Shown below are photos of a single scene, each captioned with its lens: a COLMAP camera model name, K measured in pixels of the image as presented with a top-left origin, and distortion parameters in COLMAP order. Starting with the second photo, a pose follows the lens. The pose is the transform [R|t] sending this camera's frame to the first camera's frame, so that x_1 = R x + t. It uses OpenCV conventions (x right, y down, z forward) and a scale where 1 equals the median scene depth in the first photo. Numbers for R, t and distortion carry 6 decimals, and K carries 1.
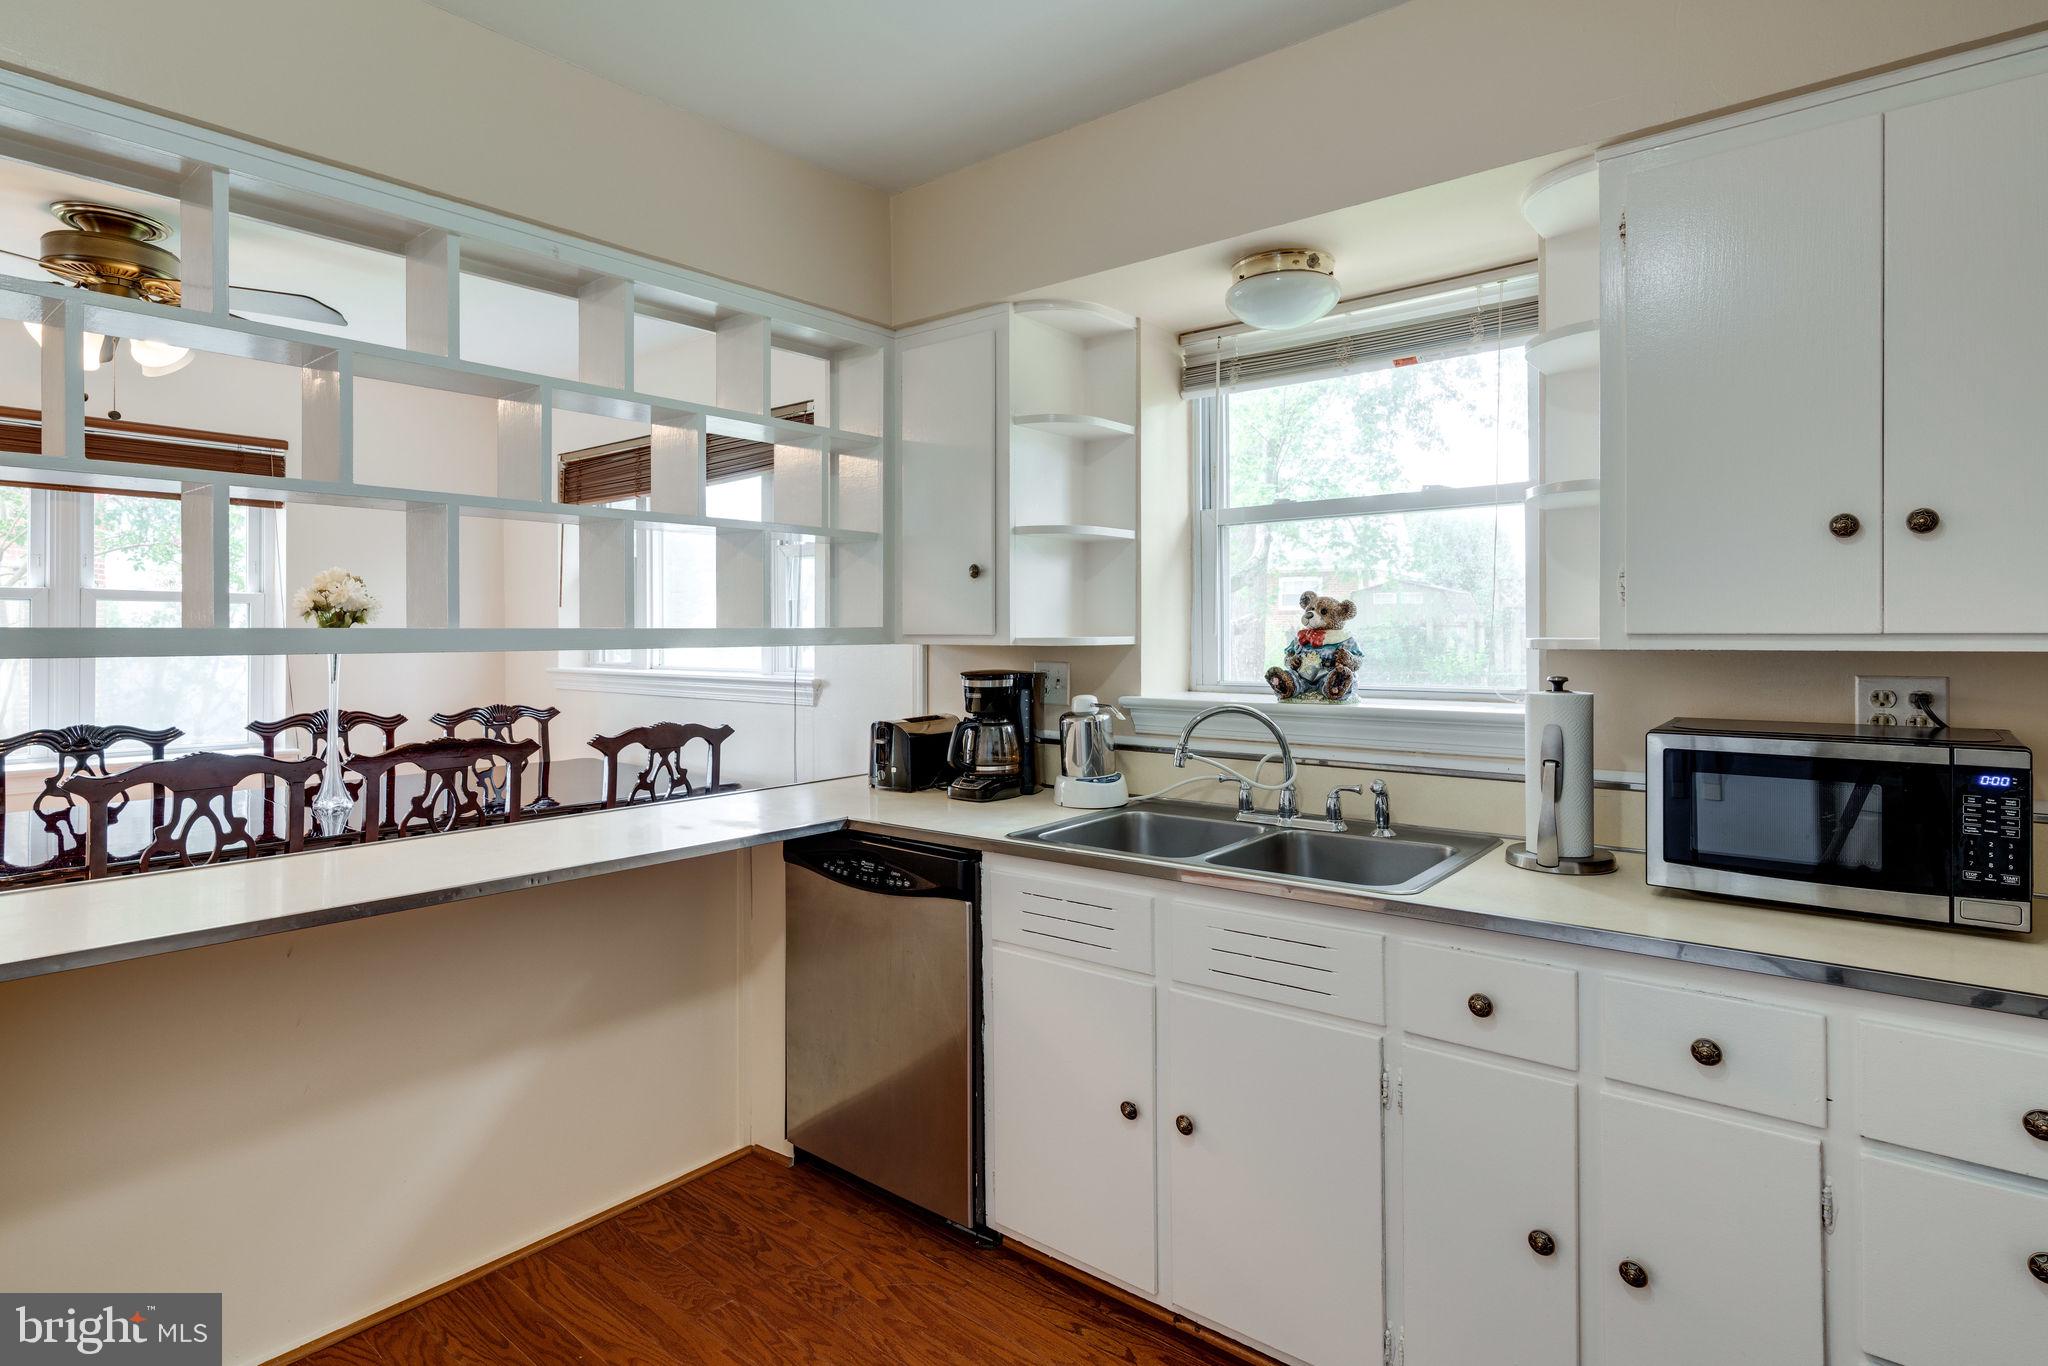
lens RADIAL K [[1075.4, 0, 1015.3], [0, 1075.4, 628.2], [0, 0, 1]] dist [0.004694, 0.002402]
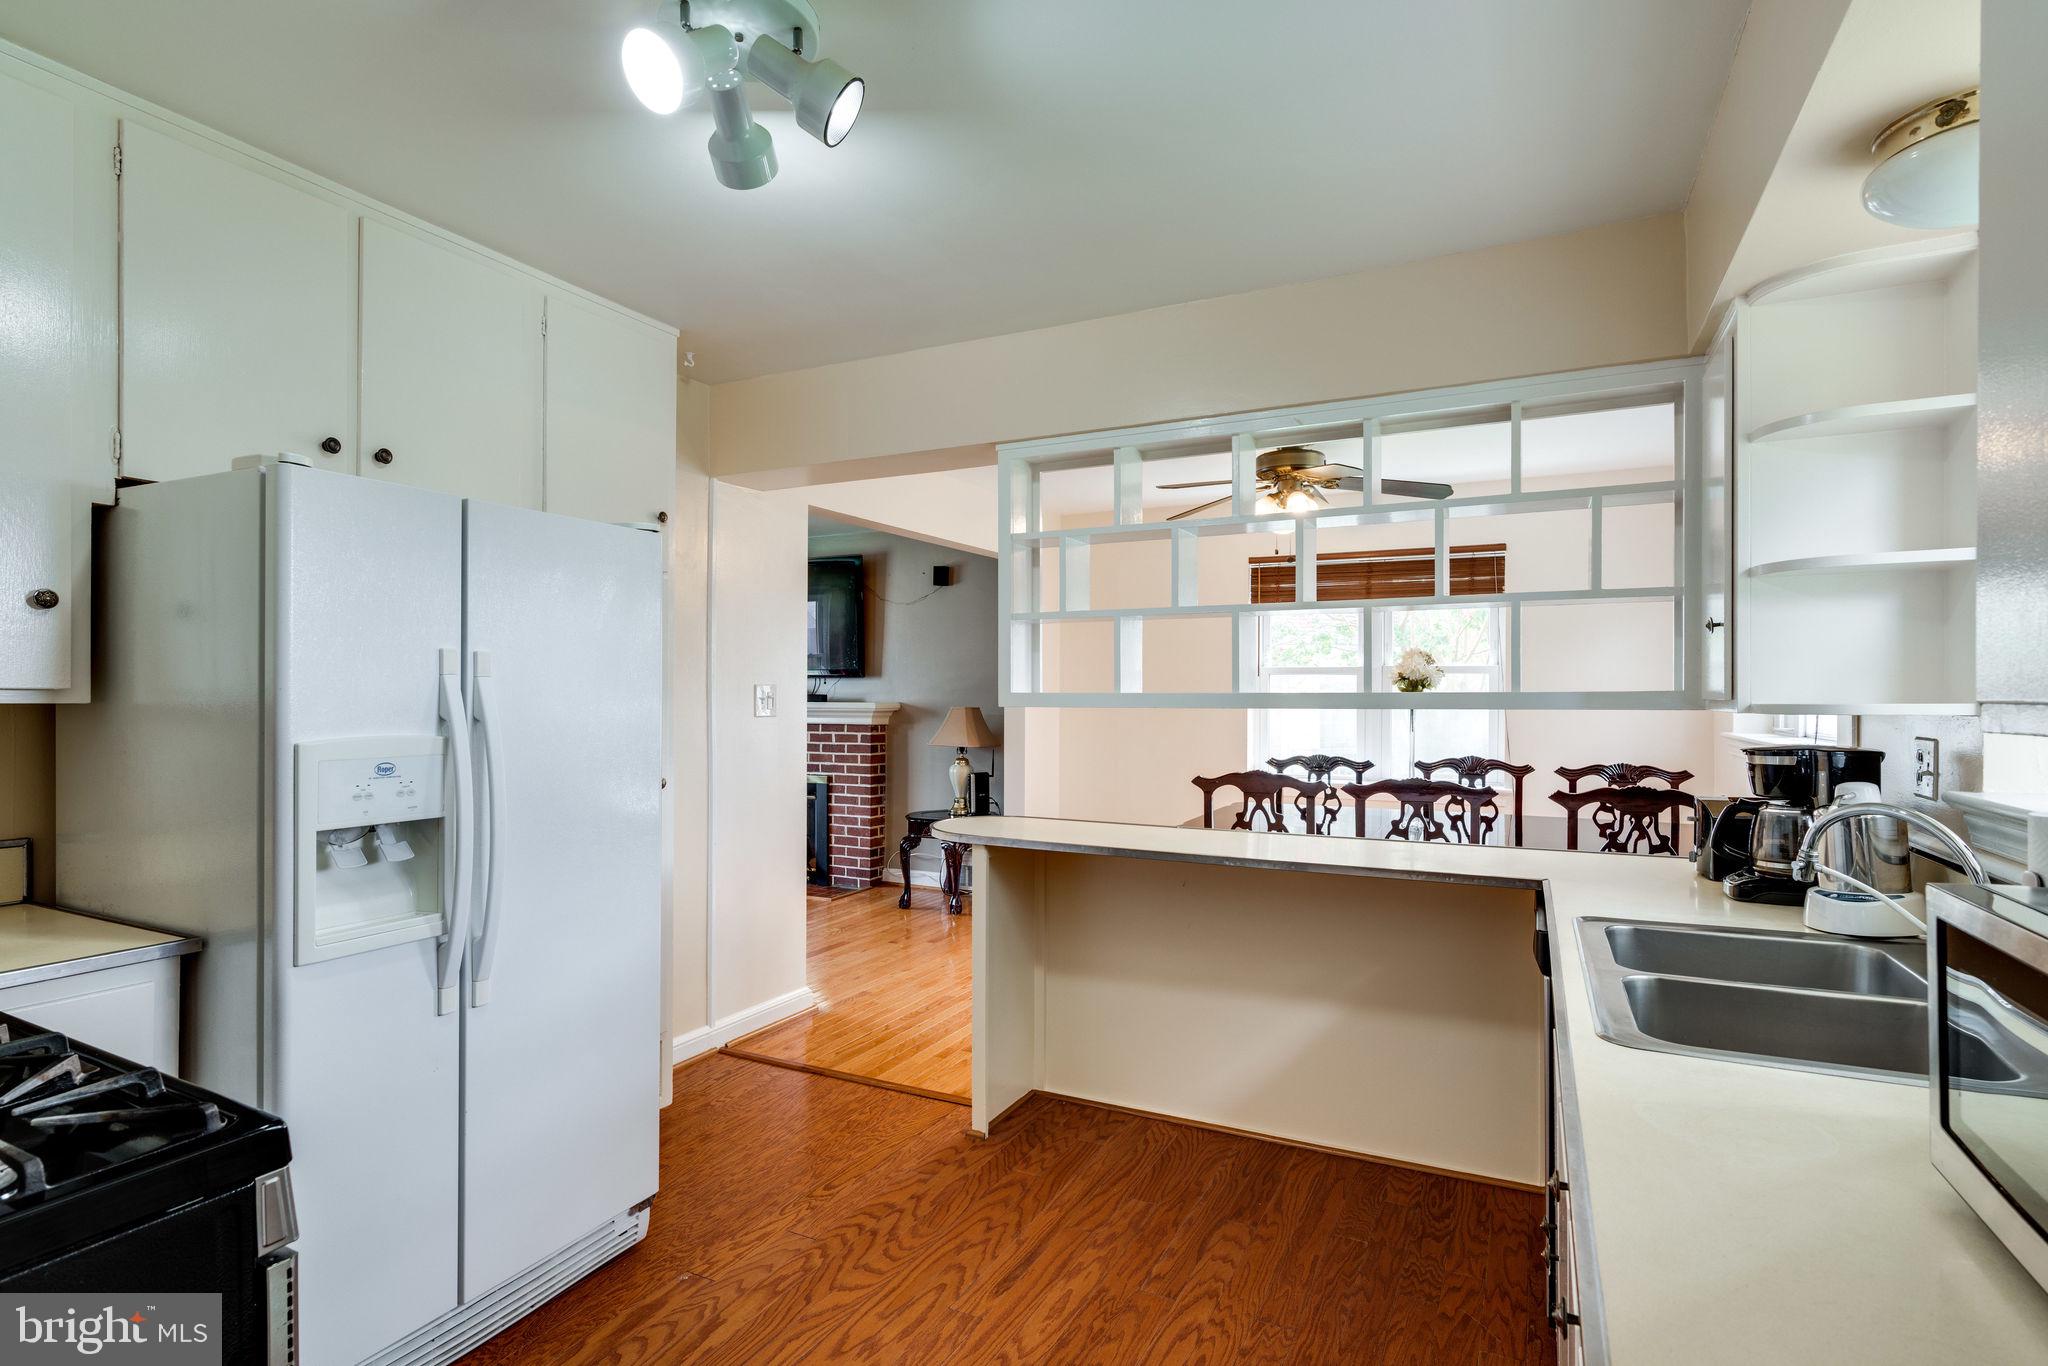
lens RADIAL K [[1075.4, 0, 1027.2], [0, 1075.4, 690.5], [0, 0, 1]] dist [0.004694, 0.002402]
pose [[0.230391, -0.002349, -0.973095, 0.639158], [0.000945, 0.999997, -0.002190, -0.000638], [0.973098, -0.000415, 0.230393, 0.262706]]
